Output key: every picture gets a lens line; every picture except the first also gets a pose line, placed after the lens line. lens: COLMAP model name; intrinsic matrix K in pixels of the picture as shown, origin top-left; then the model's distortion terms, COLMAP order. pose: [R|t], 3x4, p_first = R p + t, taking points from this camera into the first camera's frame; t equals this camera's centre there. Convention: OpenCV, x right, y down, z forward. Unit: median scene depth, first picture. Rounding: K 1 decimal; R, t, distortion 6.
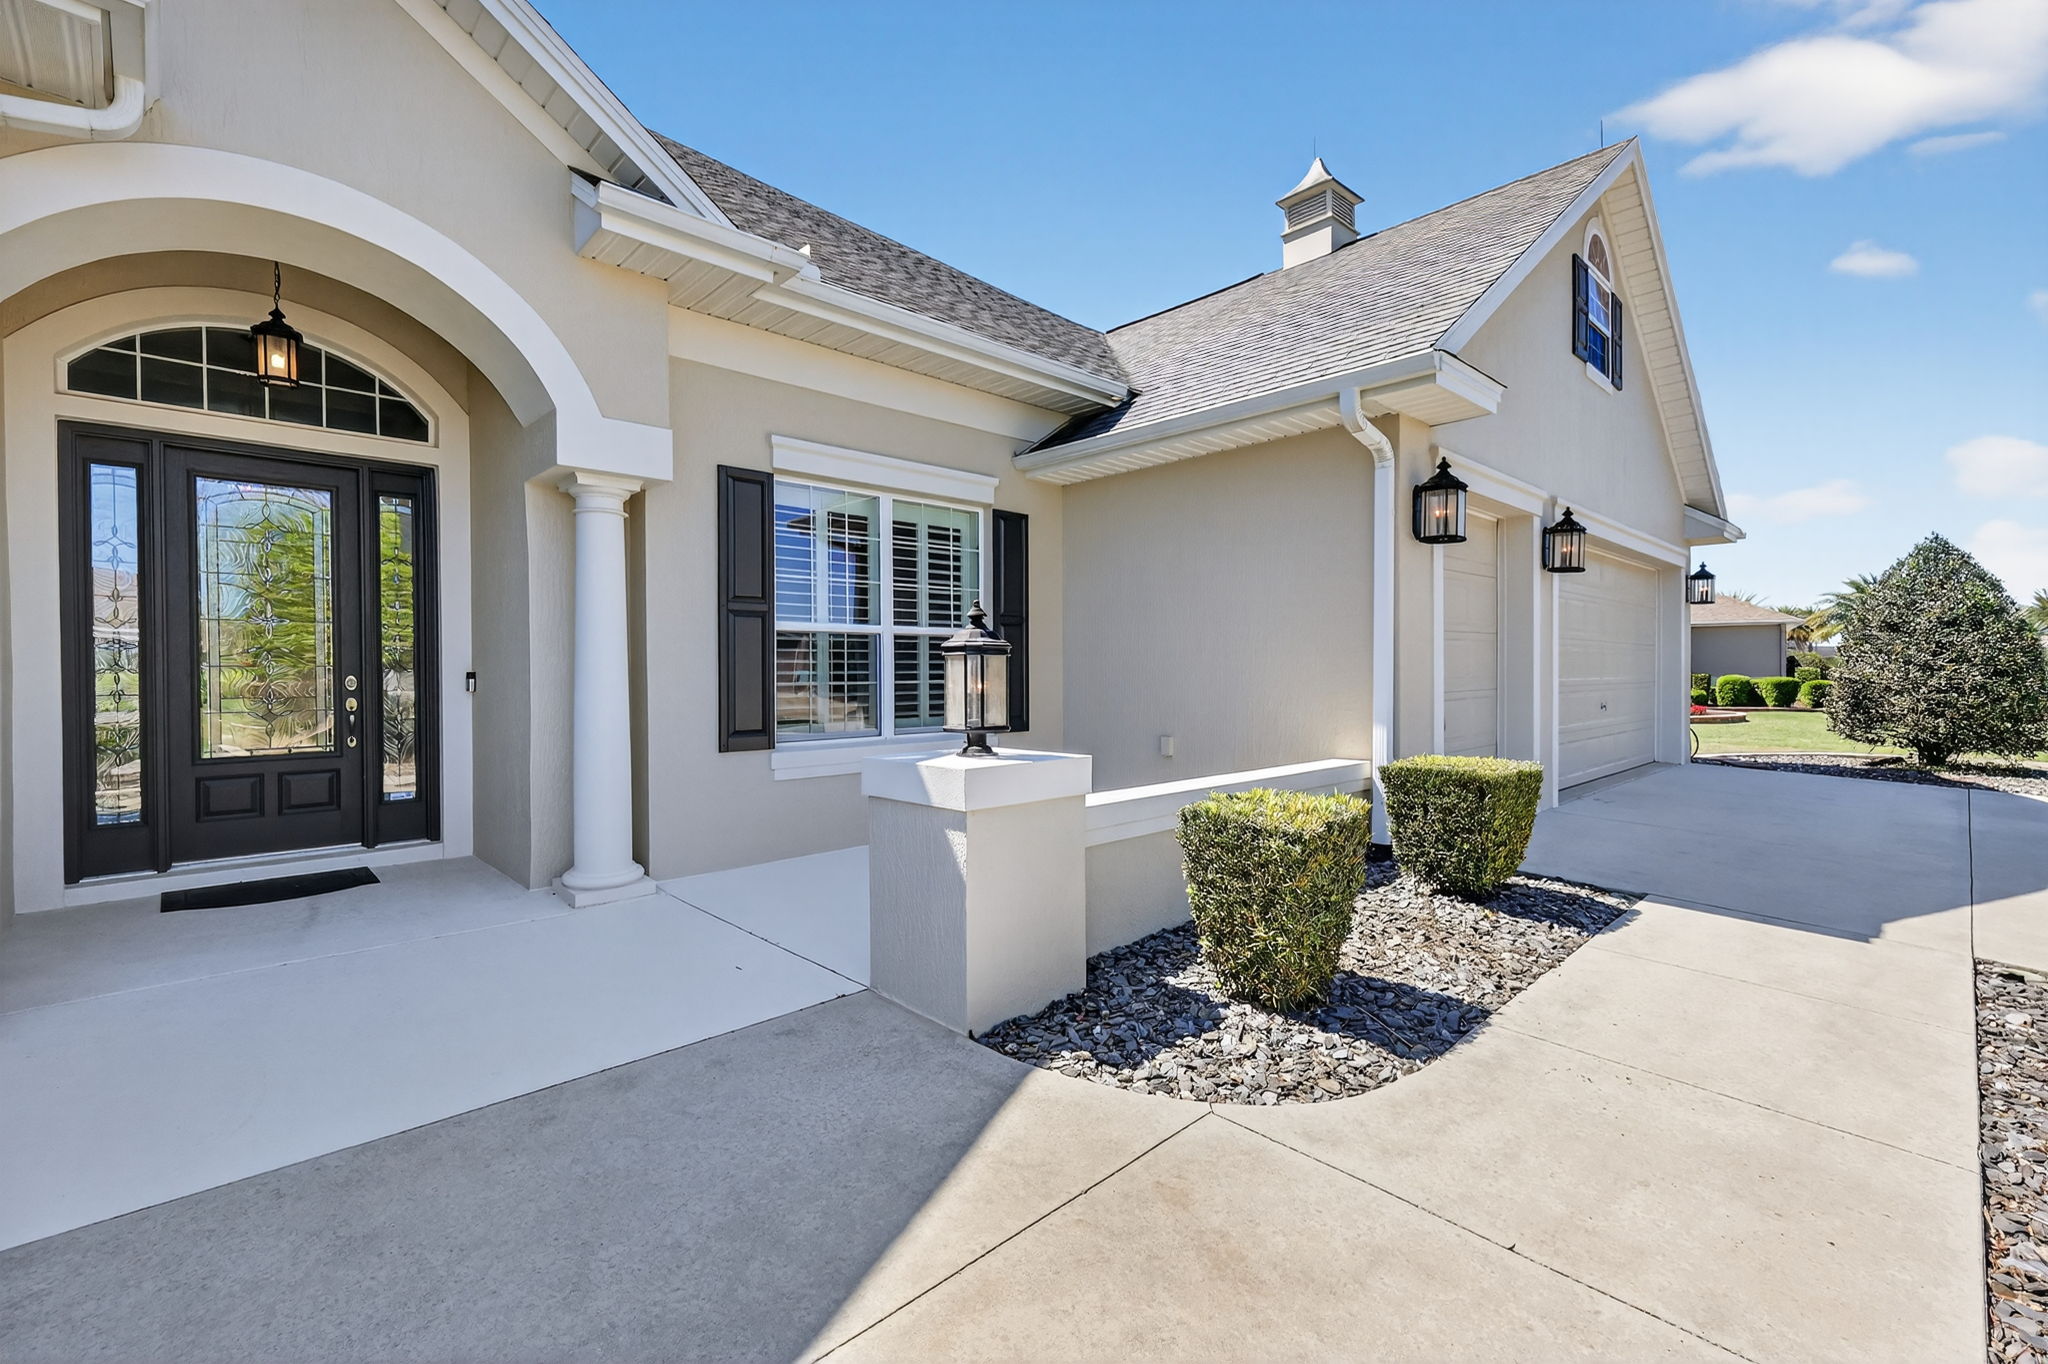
lens RADIAL K [[895.2, 0, 1031.0], [0, 895.2, 656.1], [0, 0, 1]] dist [0.001572, 0.000553]
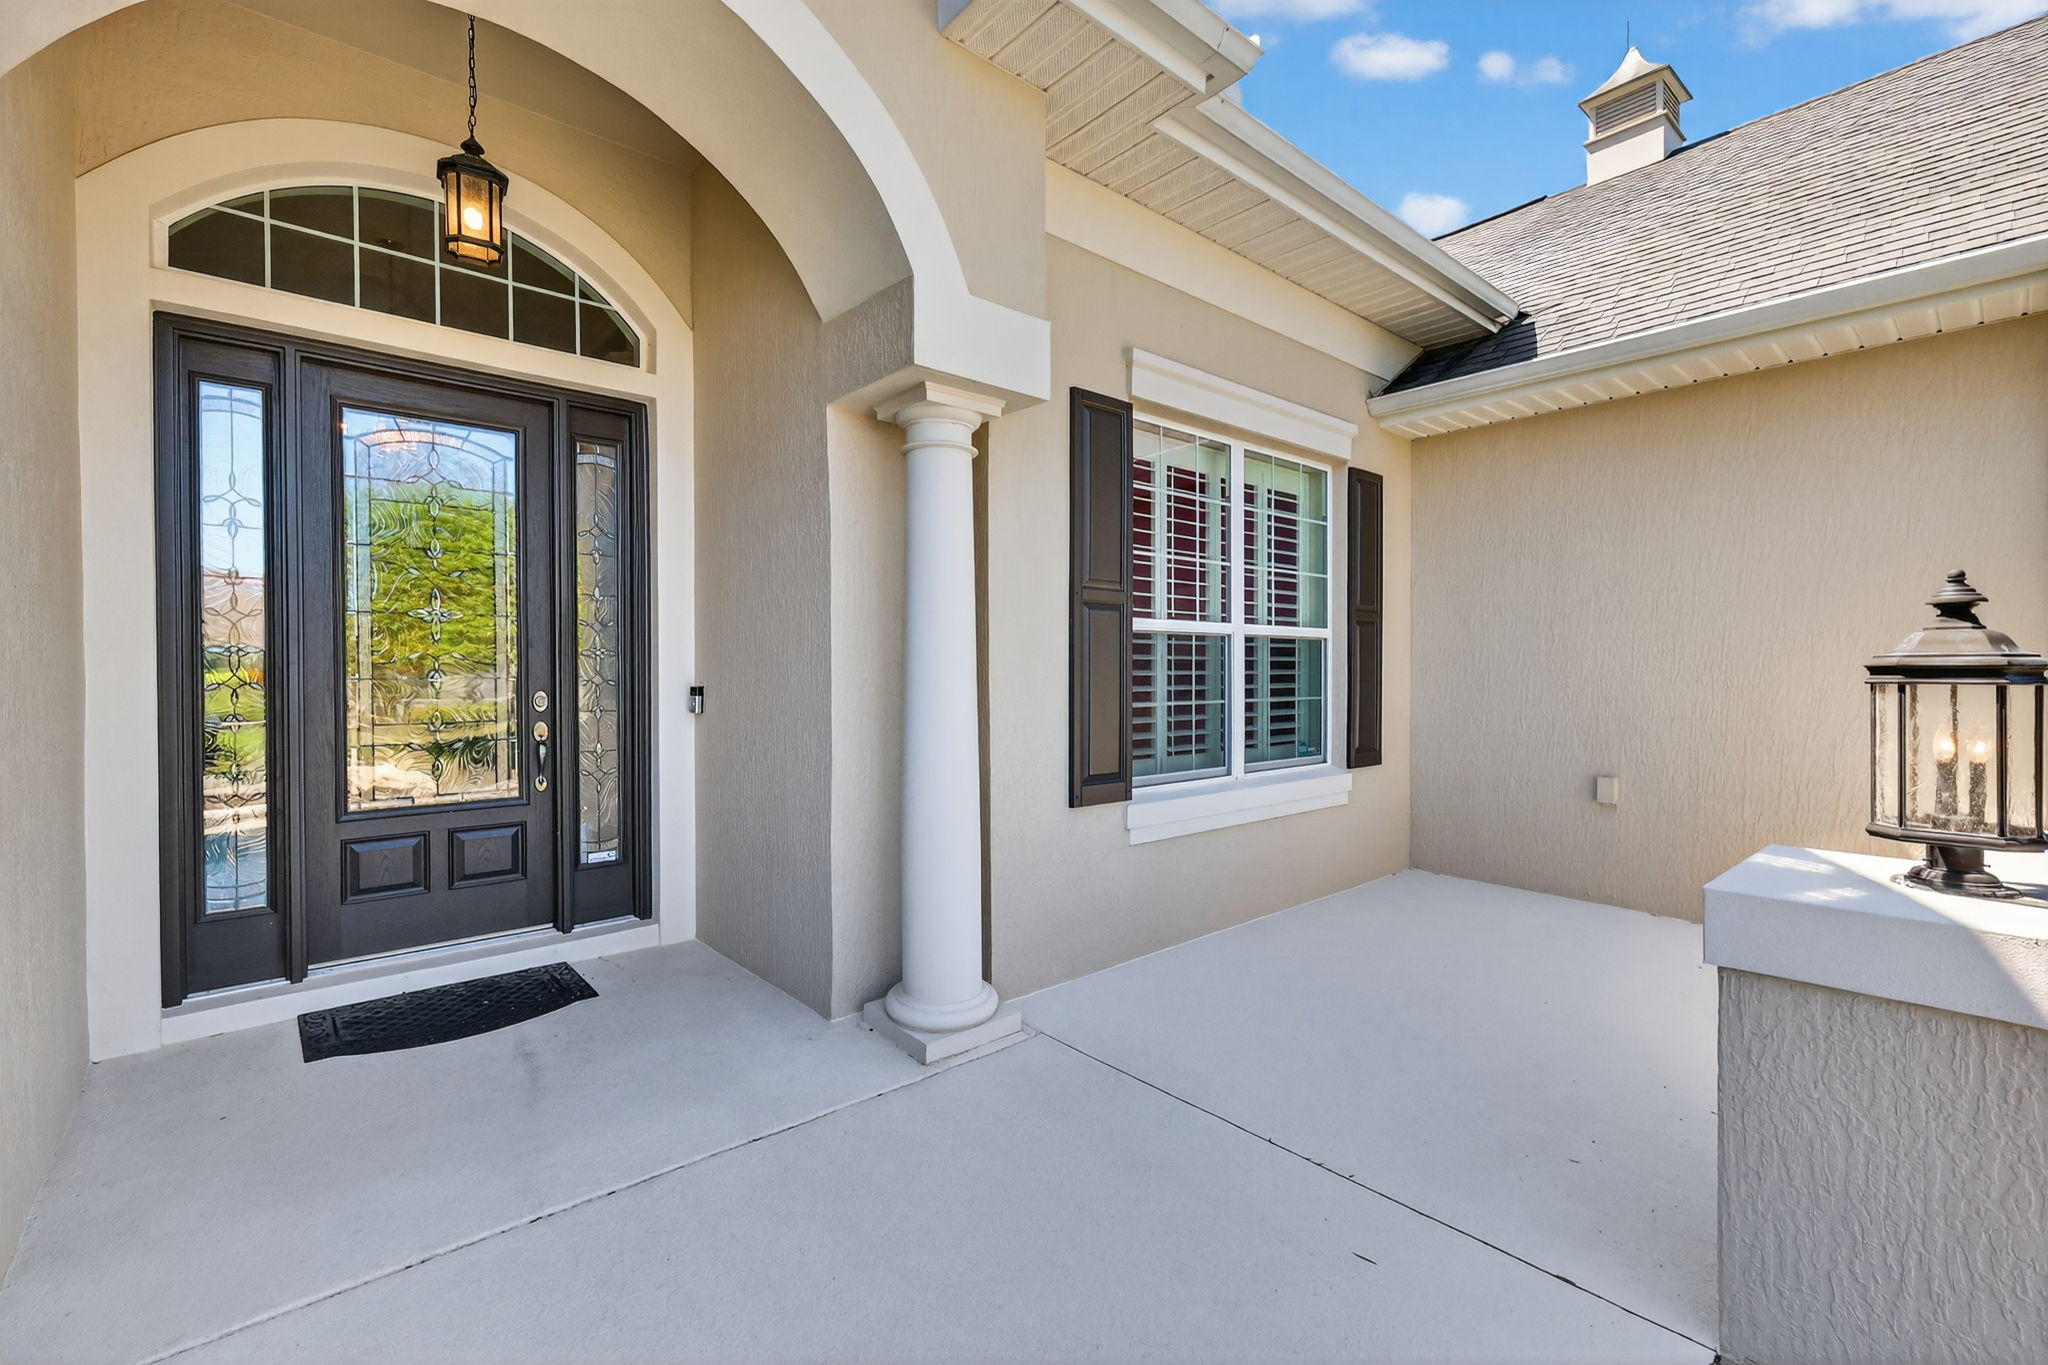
lens RADIAL K [[886.9, 0, 1026.2], [0, 886.9, 654.1], [0, 0, 1]] dist [0.000212, -0.000126]
pose [[0.998960, 0.004690, -0.045350, -0.340828], [-0.004616, 0.999988, 0.001730, -0.010793], [0.045358, -0.001519, 0.998970, 0.311371]]
